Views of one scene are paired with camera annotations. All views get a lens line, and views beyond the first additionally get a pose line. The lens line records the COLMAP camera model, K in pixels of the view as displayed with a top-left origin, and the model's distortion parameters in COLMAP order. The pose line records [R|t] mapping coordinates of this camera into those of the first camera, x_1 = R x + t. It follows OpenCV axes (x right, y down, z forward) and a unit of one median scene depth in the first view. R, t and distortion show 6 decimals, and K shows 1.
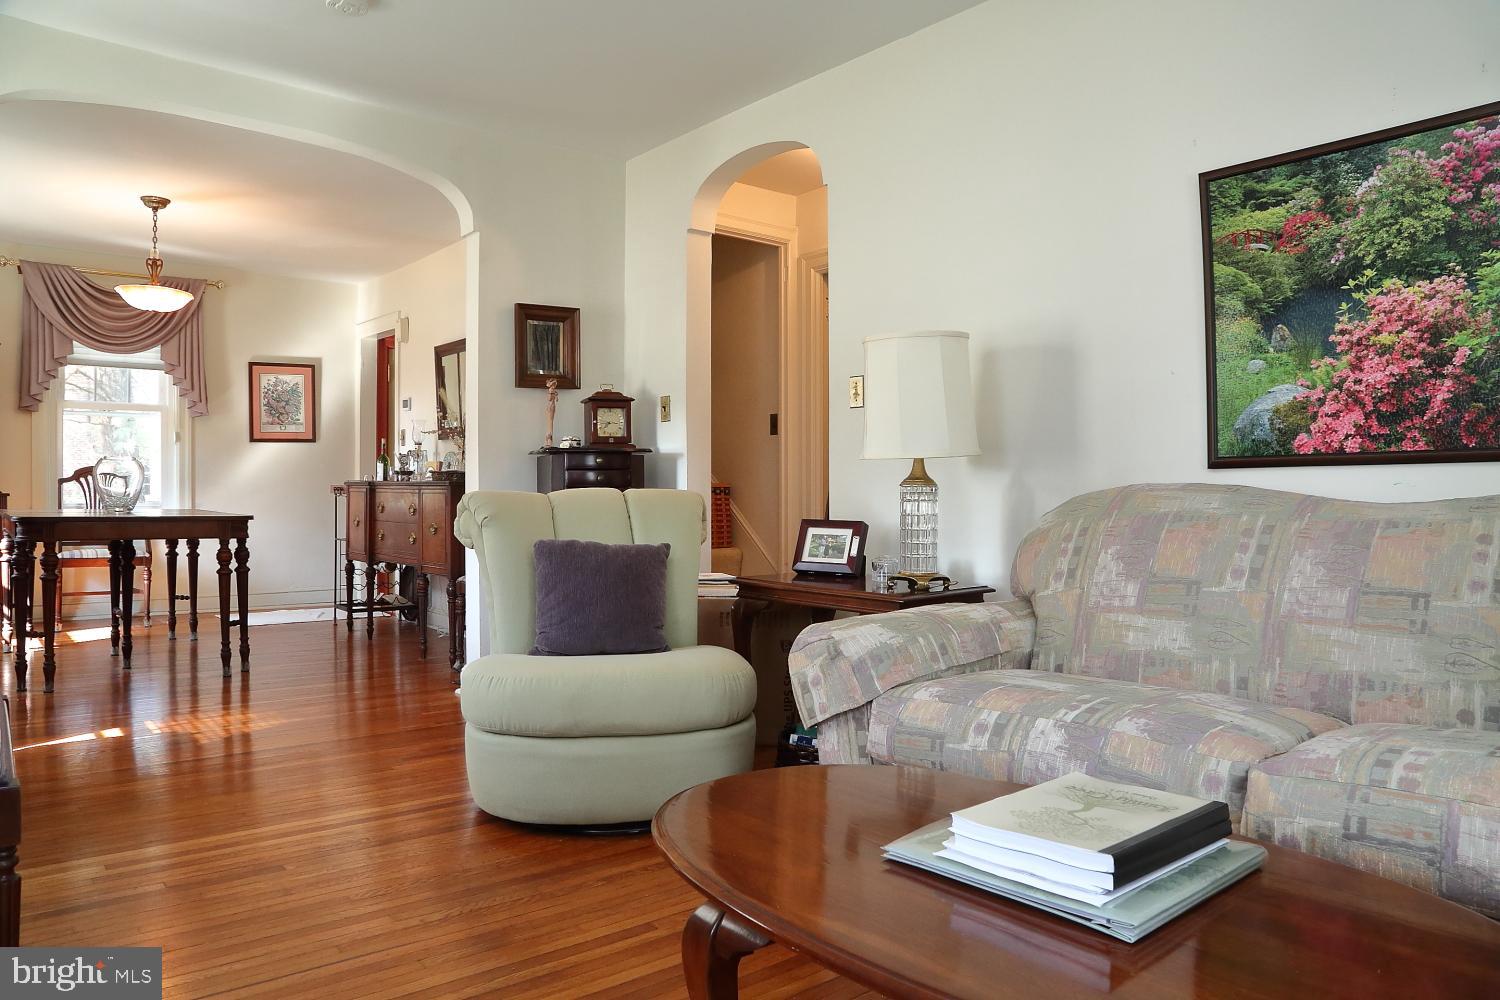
lens RADIAL K [[1046.1, 0, 756.1], [0, 1046.1, 500.8], [0, 0, 1]] dist [-0.145052, 0.084812]
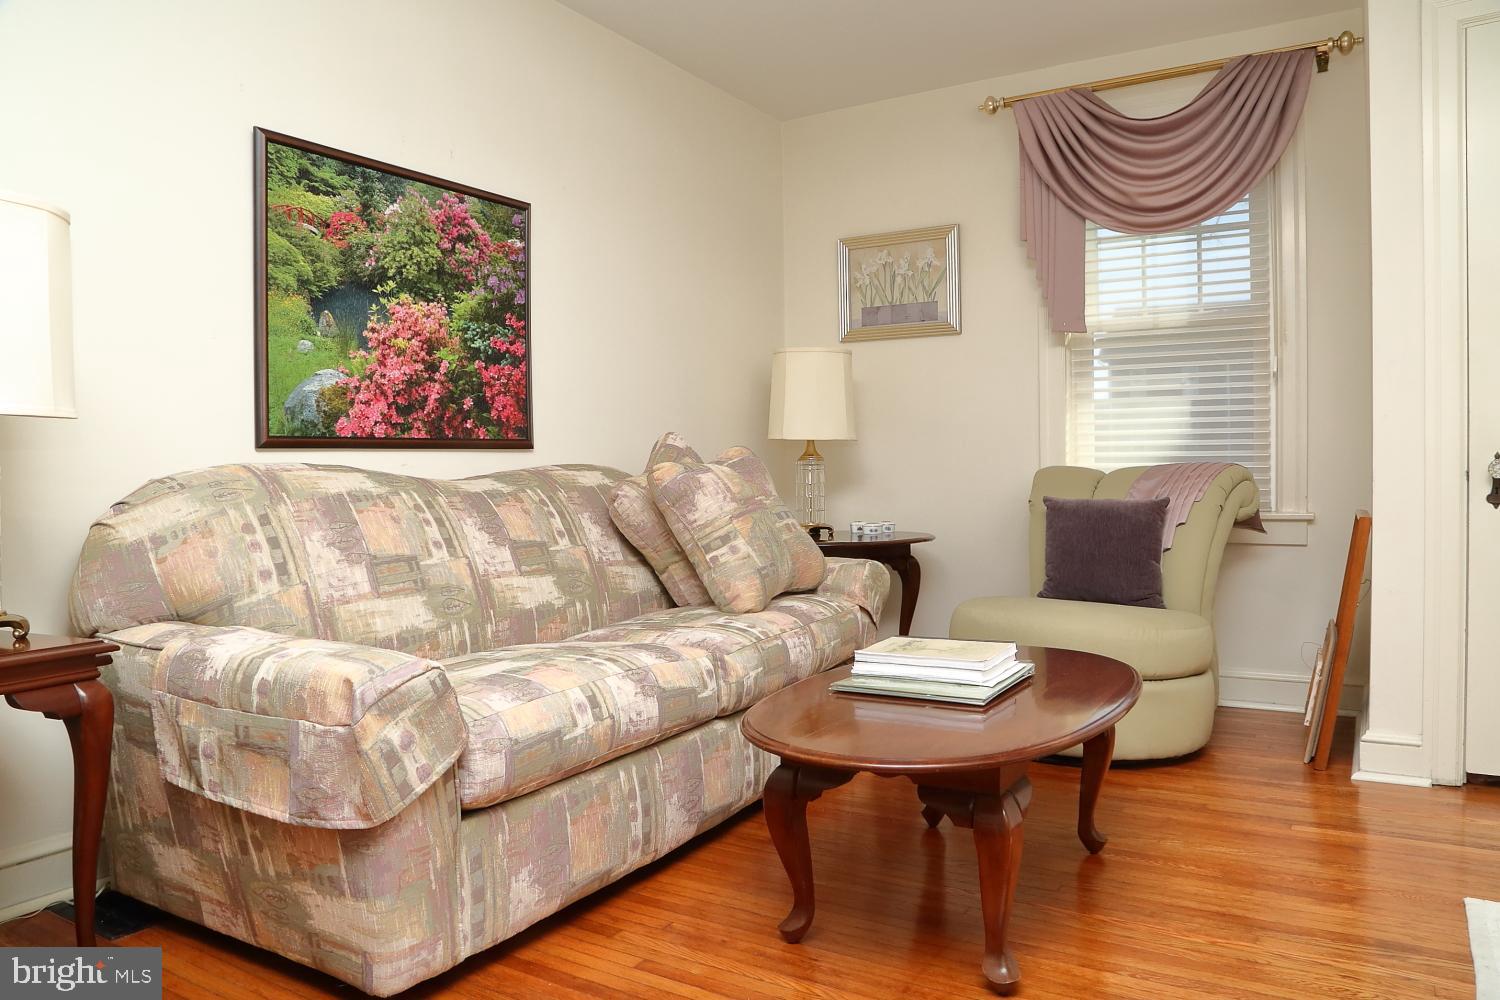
lens RADIAL K [[1046.1, 0, 756.1], [0, 1046.1, 500.8], [0, 0, 1]] dist [-0.145052, 0.084812]
pose [[-0.342027, -0.019388, 0.939490, -0.649053], [0.020611, 0.999392, 0.028127, -0.000122], [-0.939464, 0.028984, -0.341419, 1.000855]]
